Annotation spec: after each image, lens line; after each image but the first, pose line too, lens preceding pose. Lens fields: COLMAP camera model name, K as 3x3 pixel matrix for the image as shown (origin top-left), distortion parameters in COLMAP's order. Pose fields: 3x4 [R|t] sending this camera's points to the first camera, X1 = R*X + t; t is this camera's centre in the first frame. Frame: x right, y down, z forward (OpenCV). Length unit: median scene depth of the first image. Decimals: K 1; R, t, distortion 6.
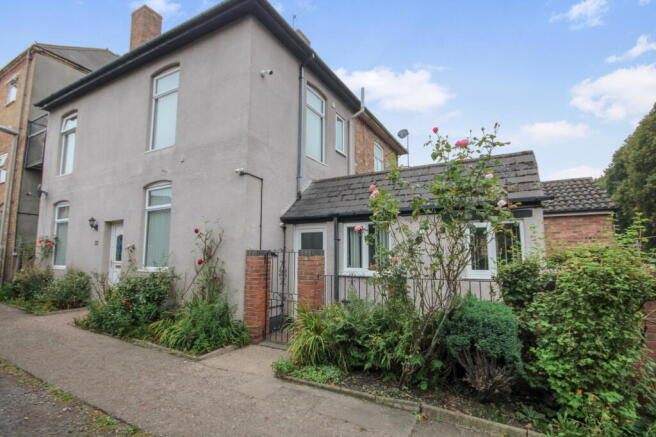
lens RADIAL K [[312.8, 0, 338.8], [0, 312.8, 217.0], [0, 0, 1]] dist [0.019392, -0.018550]
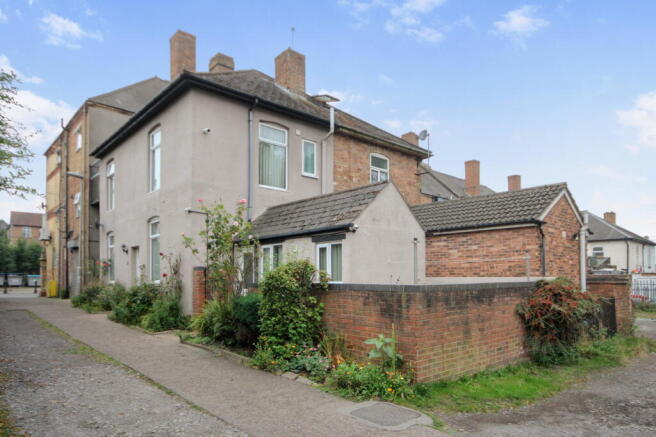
lens RADIAL K [[403.1, 0, 329.8], [0, 403.1, 259.9], [0, 0, 1]] dist [0.026870, 0.000646]
pose [[0.945878, -0.016877, -0.324082, 0.530286], [0.043609, 0.996199, 0.075401, -0.021336], [0.321578, -0.085453, 0.943019, -0.309505]]
